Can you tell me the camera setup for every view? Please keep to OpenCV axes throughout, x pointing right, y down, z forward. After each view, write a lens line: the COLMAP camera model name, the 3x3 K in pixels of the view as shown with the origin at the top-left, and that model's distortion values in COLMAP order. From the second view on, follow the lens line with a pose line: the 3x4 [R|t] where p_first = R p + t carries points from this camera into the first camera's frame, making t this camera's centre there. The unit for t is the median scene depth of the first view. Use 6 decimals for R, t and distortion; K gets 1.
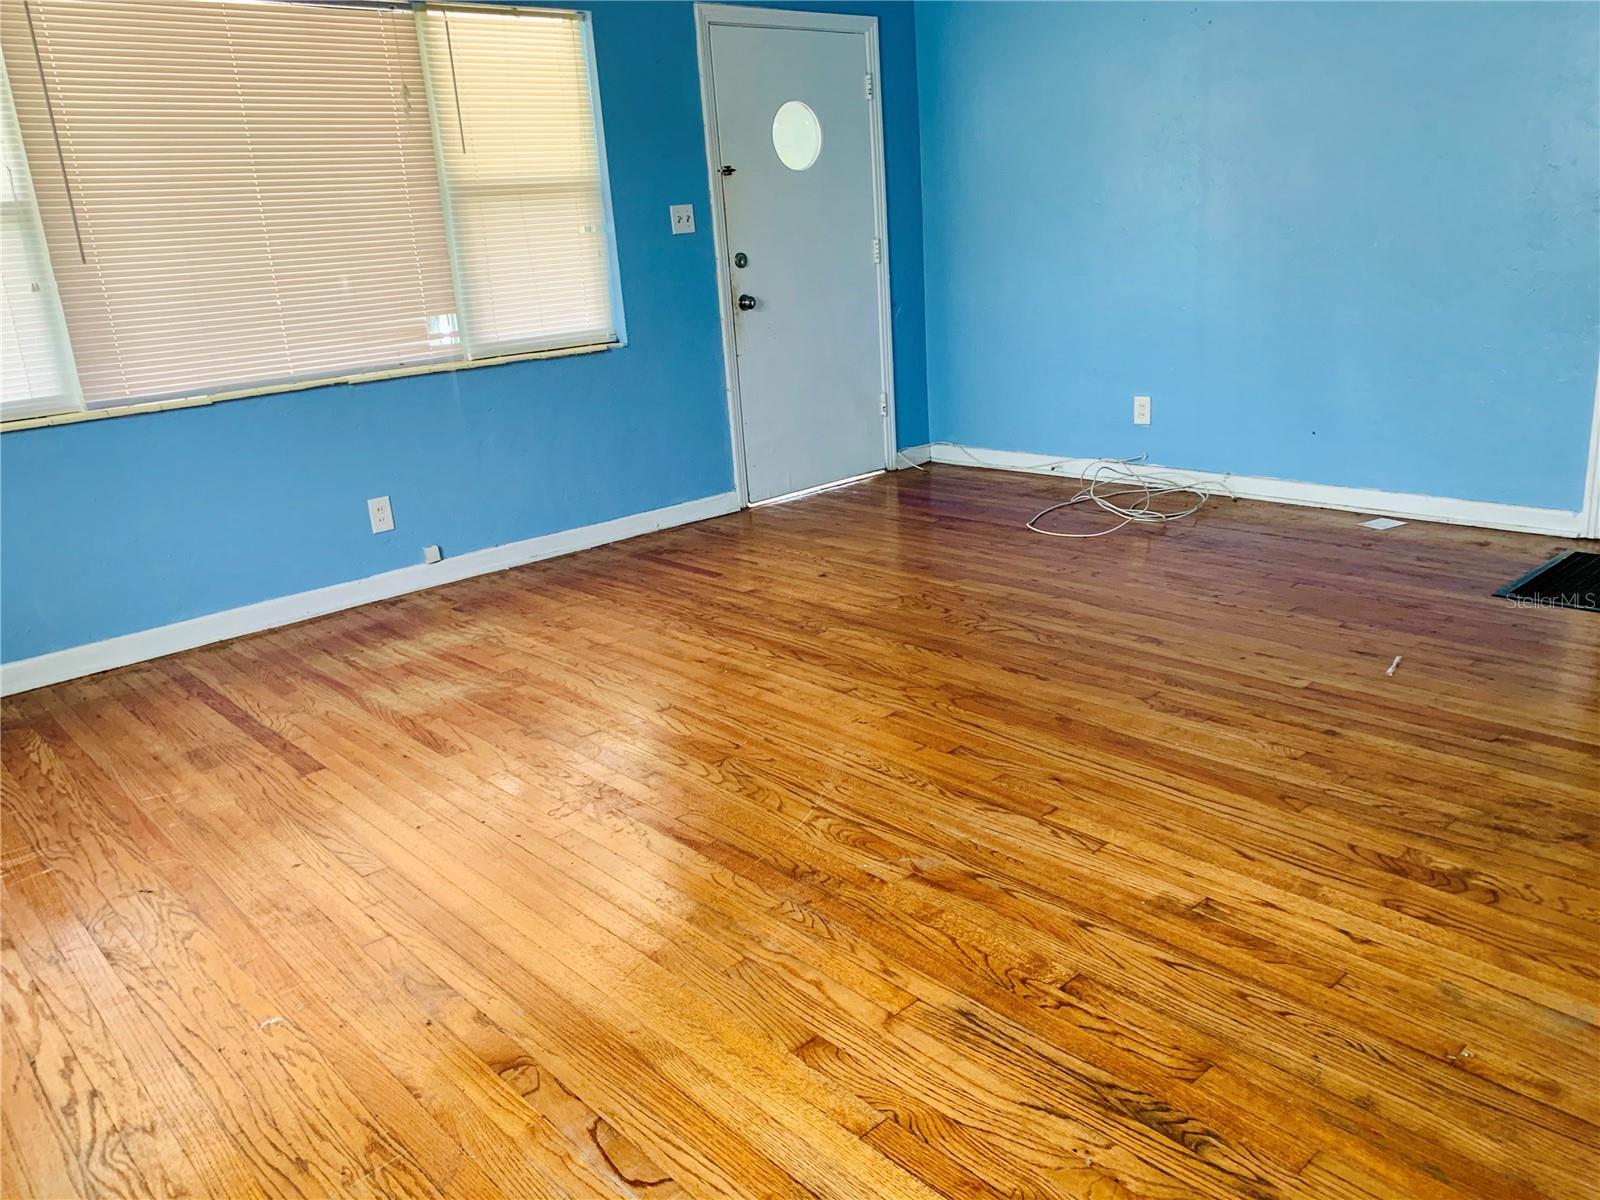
lens RADIAL K [[1236.0, 0, 785.7], [0, 1236.0, 595.4], [0, 0, 1]] dist [0.002239, 0.001312]
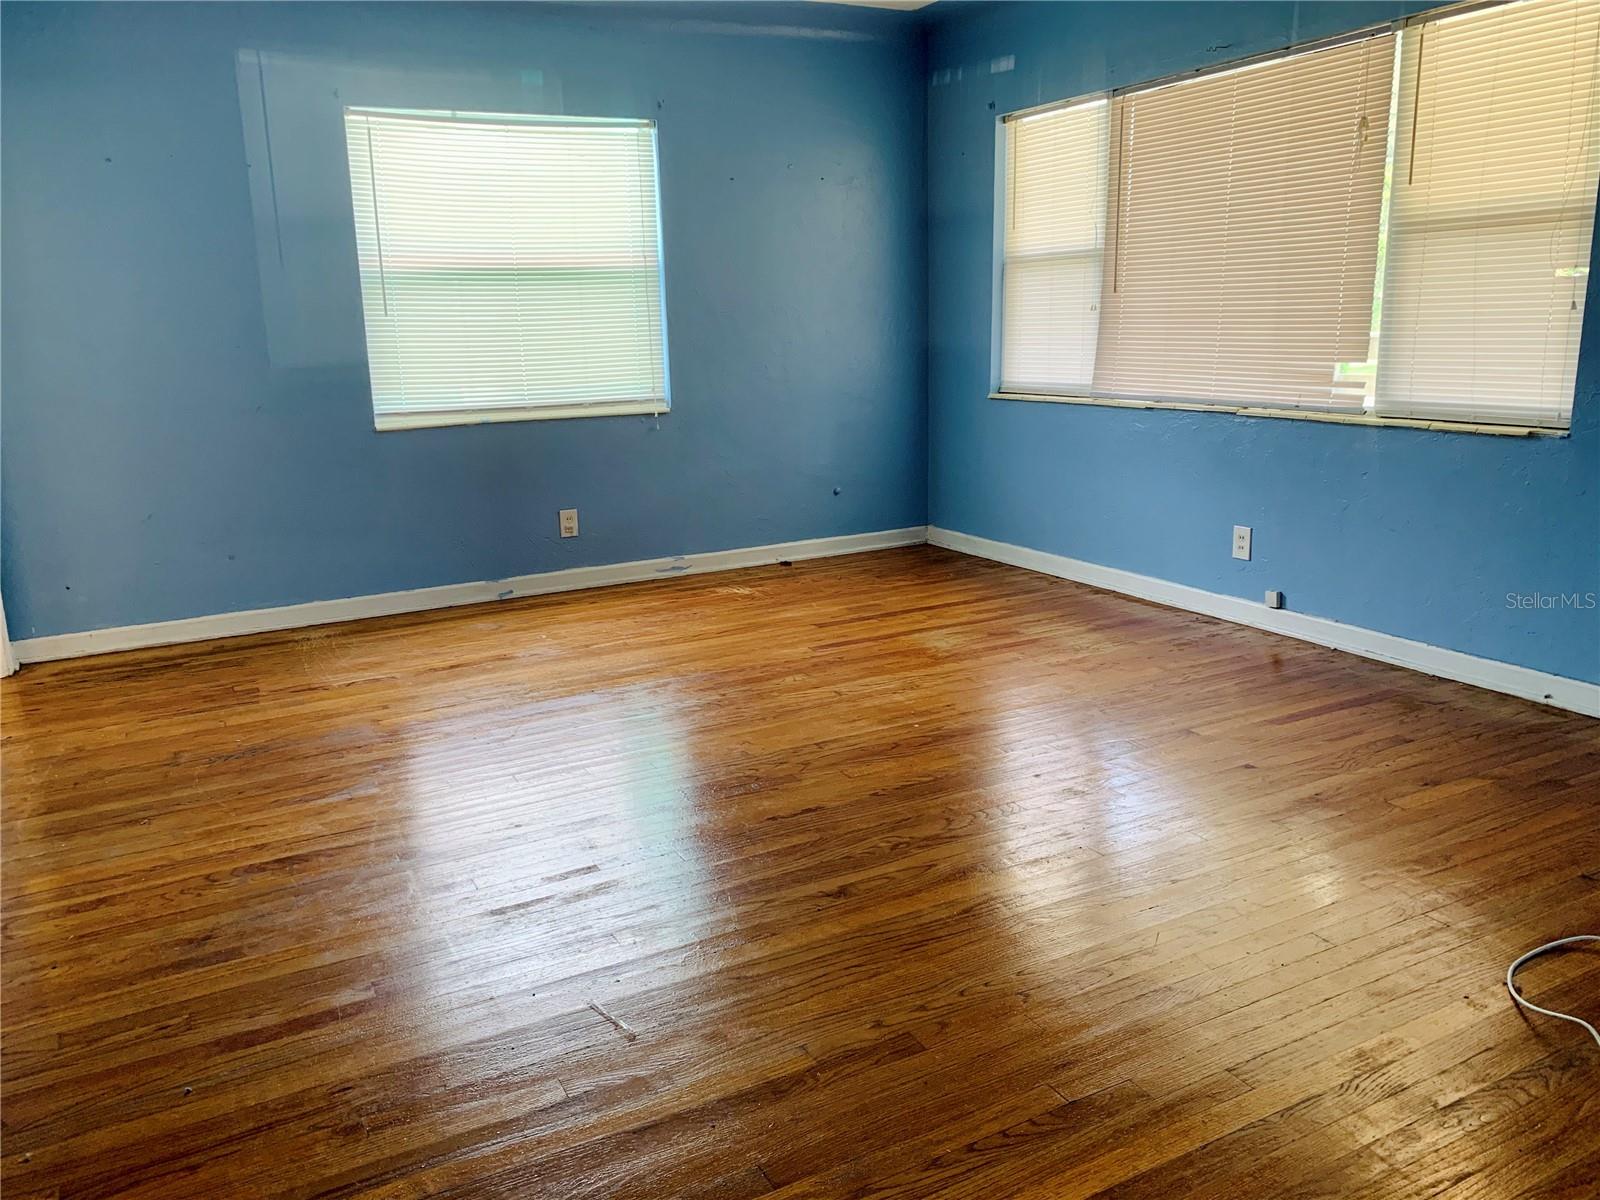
lens RADIAL K [[1236.0, 0, 788.1], [0, 1236.0, 601.9], [0, 0, 1]] dist [0.002239, 0.001312]
pose [[-0.245748, 0.296478, -0.922881, 0.779714], [-0.228594, 0.907499, 0.352407, -0.314304], [0.941994, 0.297568, -0.155243, 0.855747]]
